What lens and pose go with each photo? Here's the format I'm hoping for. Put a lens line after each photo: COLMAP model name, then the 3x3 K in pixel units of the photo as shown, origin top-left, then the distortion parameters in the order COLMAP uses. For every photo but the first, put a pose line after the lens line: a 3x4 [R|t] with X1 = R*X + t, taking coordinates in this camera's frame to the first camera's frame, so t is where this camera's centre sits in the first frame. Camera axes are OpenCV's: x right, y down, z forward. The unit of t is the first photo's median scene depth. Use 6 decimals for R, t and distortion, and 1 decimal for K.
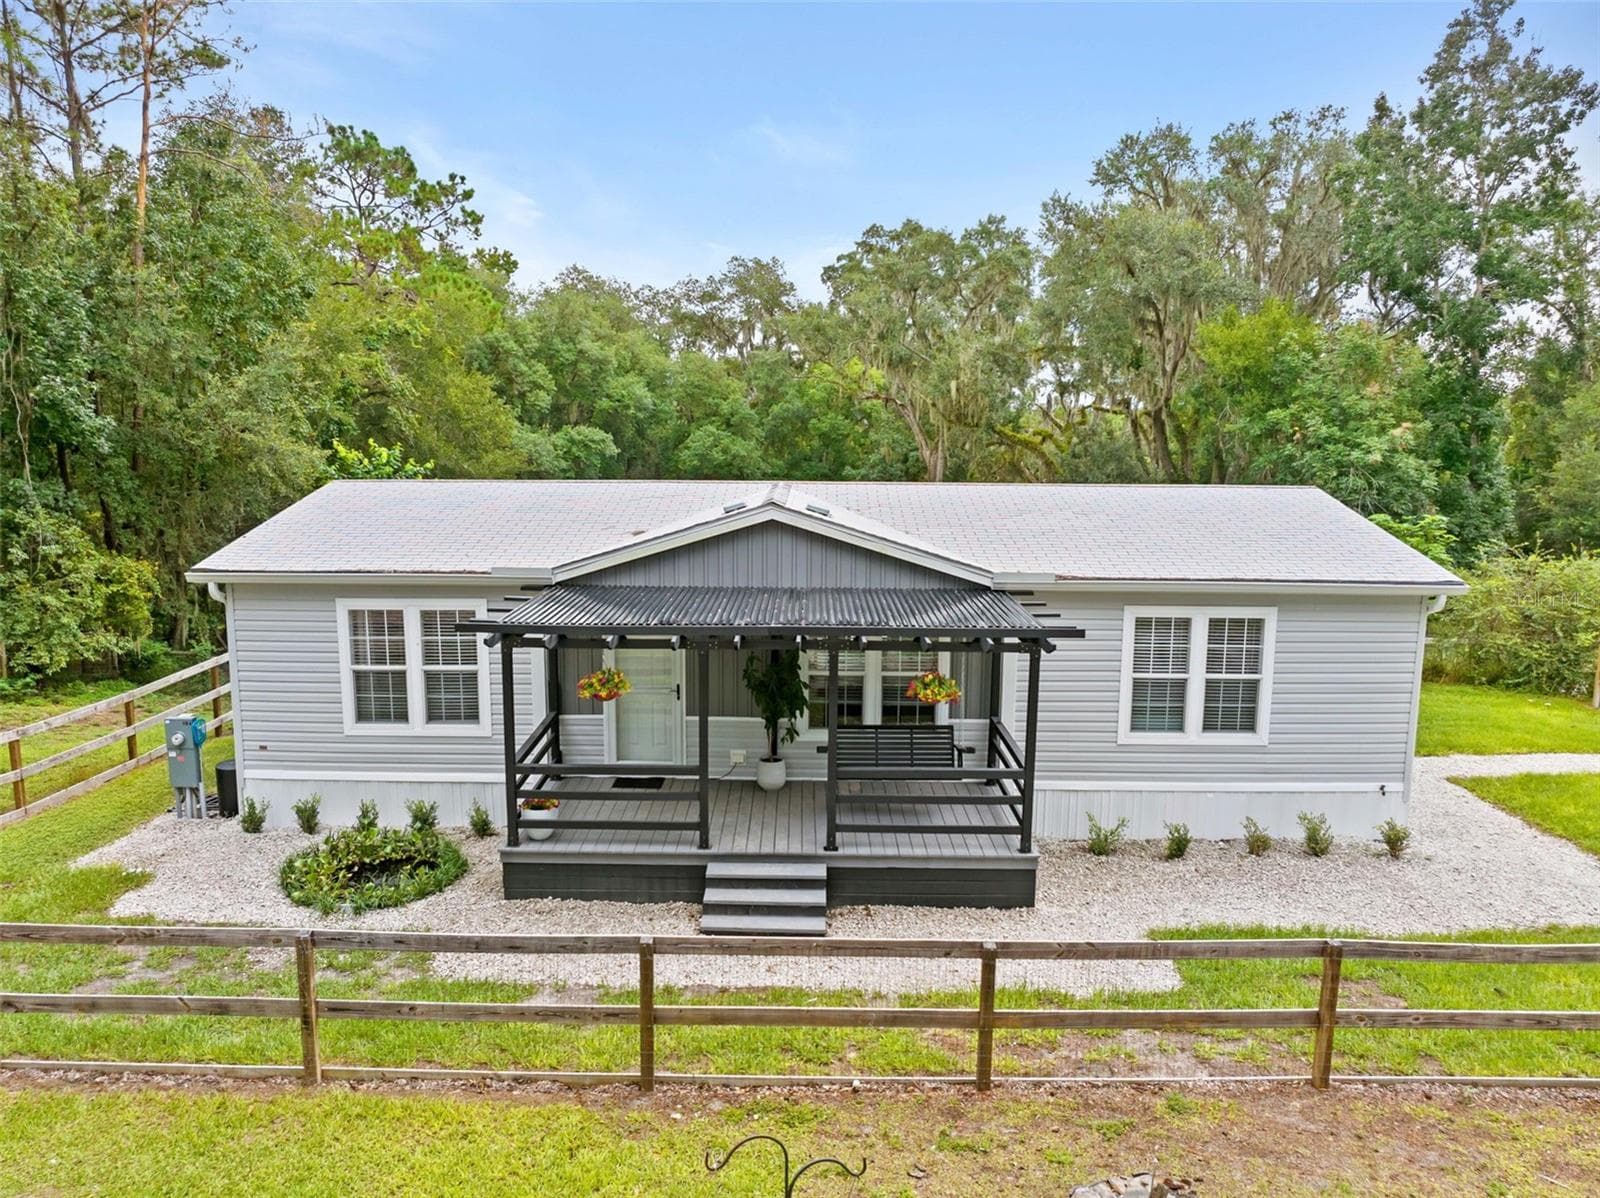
lens RADIAL K [[1125.8, 0, 798.2], [0, 1125.8, 601.3], [0, 0, 1]] dist [-0.037131, 0.007315]
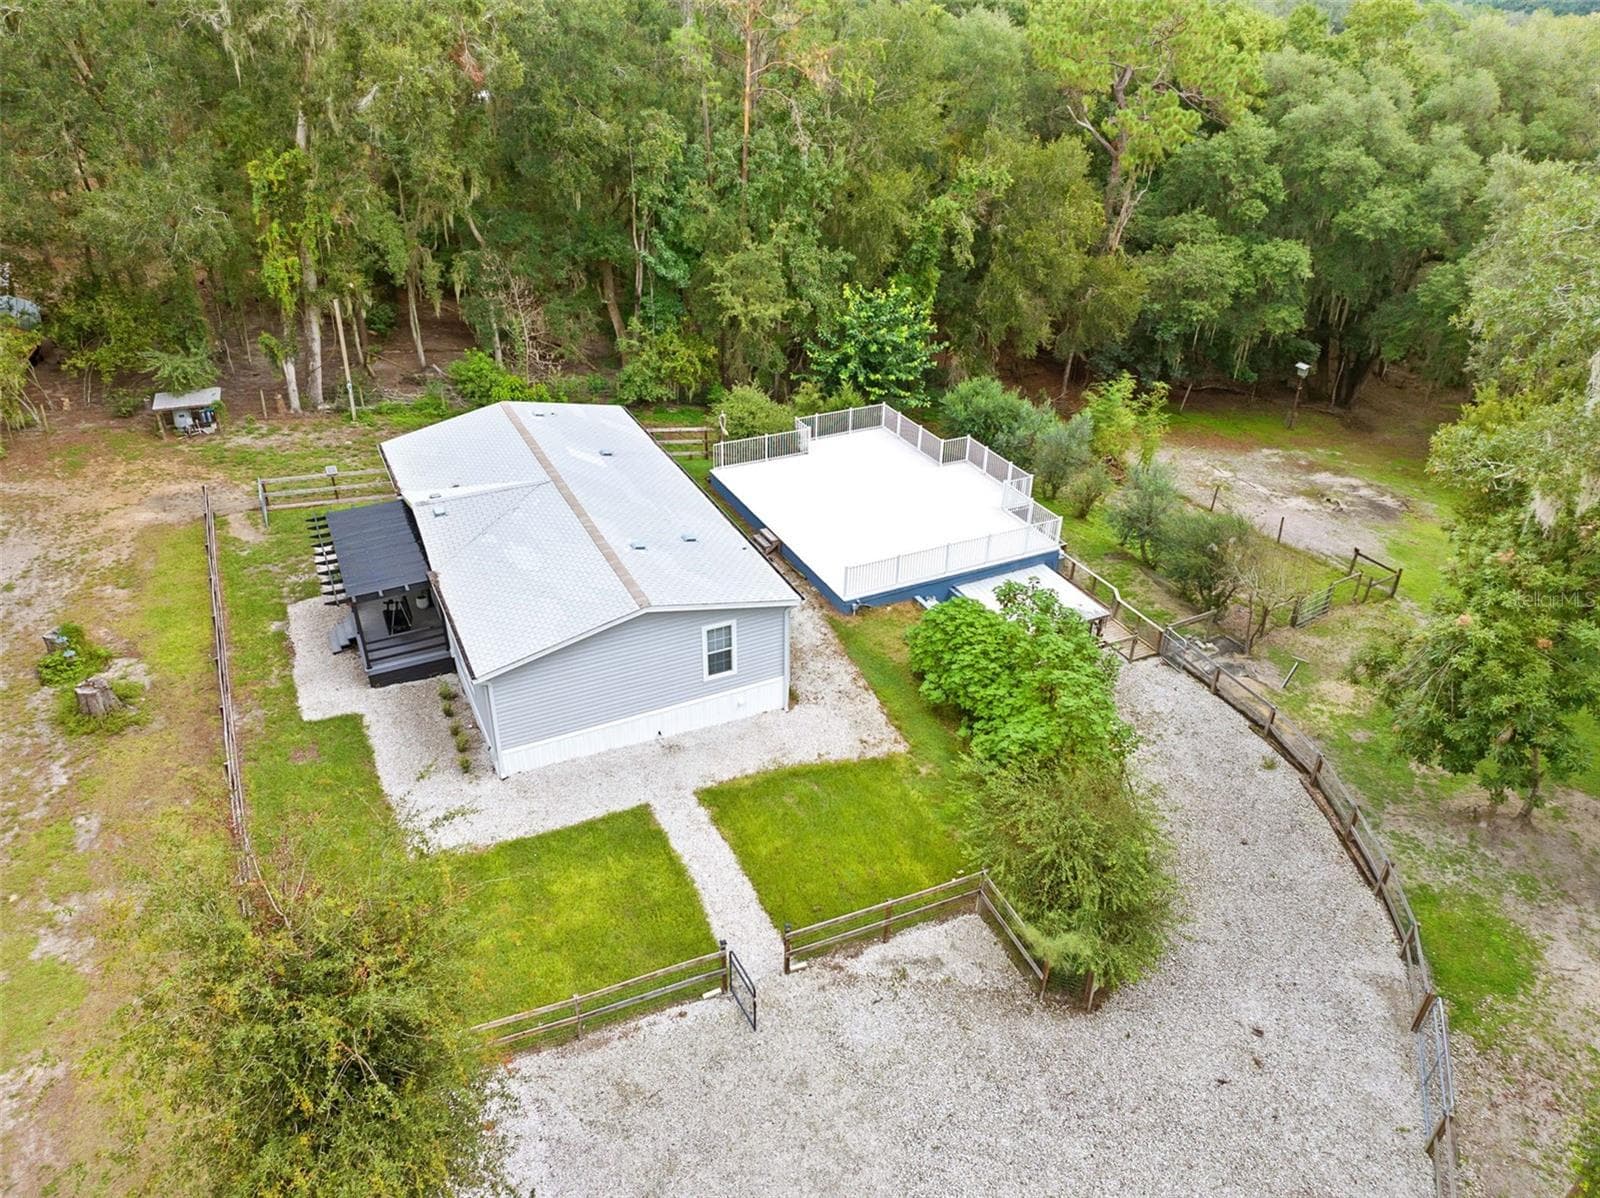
lens RADIAL K [[1125.8, 0, 797.9], [0, 1125.8, 596.1], [0, 0, 1]] dist [-0.037131, 0.007315]
pose [[0.452737, 0.455585, -0.766467, 0.948435], [-0.151967, 0.886460, 0.437144, -0.451455], [0.878598, -0.081434, 0.470567, 0.233768]]
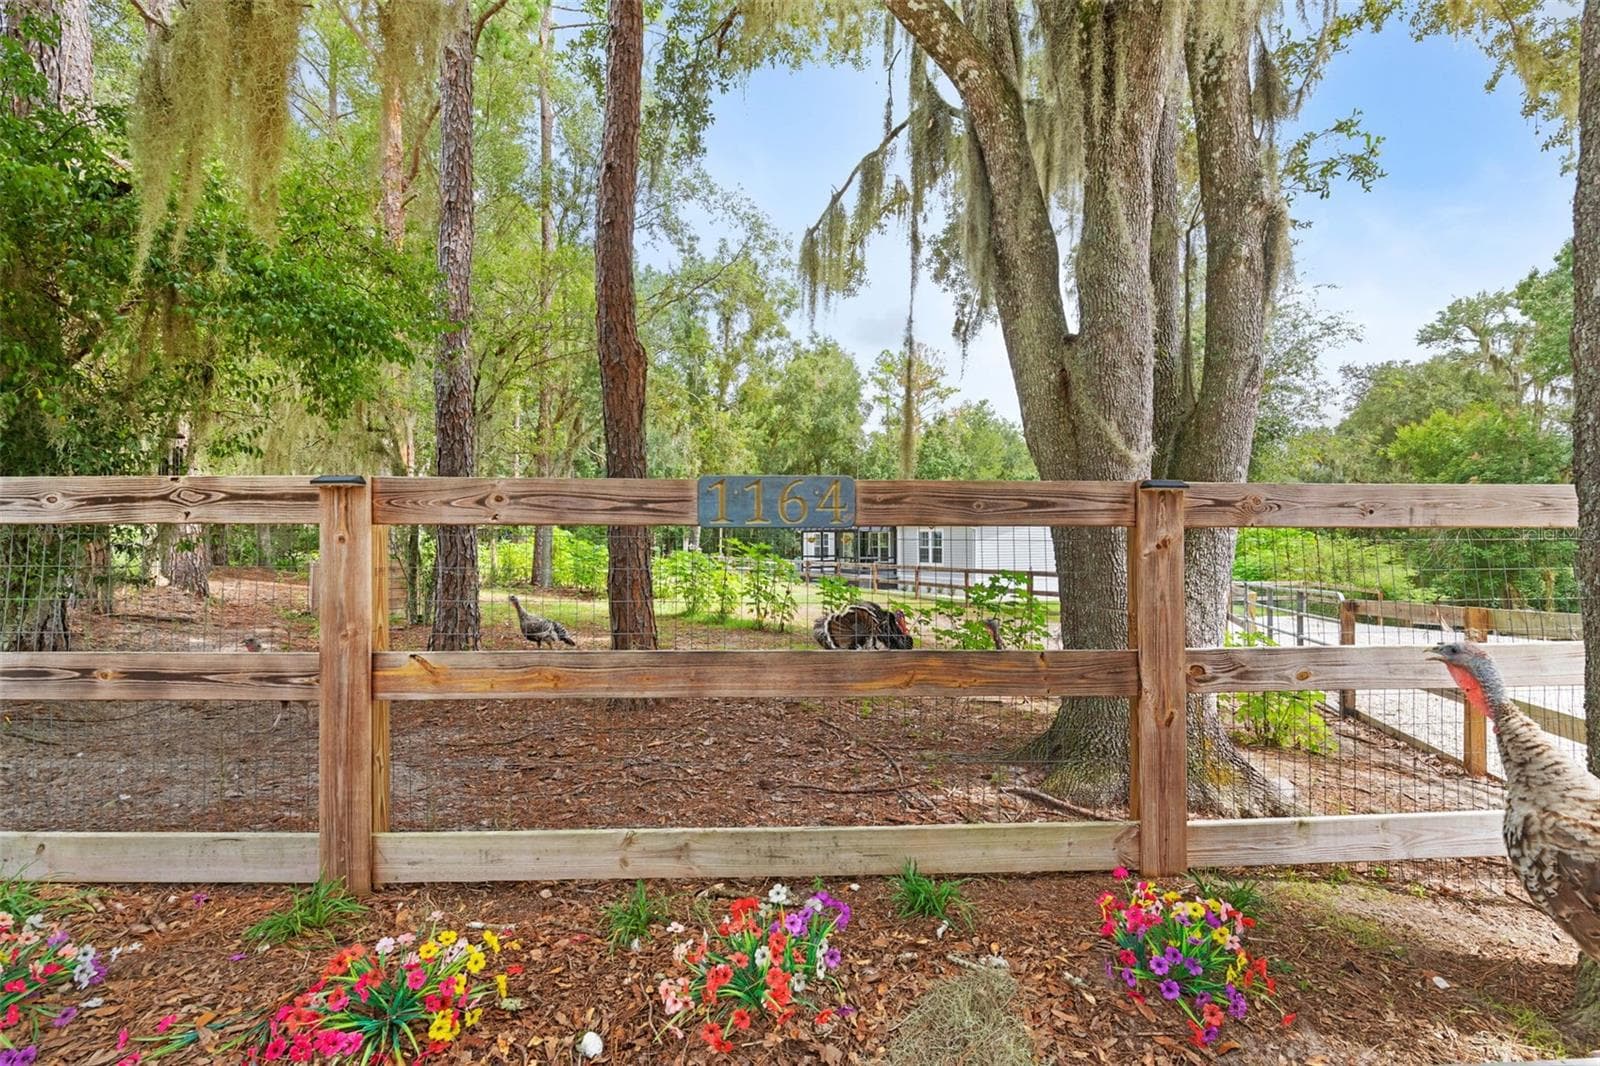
lens RADIAL K [[702.0, 0, 801.5], [0, 702.0, 538.6], [0, 0, 1]] dist [0.002442, 0.001649]
pose [[0.518688, -0.010426, -0.854900, 0.916371], [-0.130880, 0.987172, -0.091448, 0.131692], [0.844886, 0.159322, 0.510670, -0.252049]]
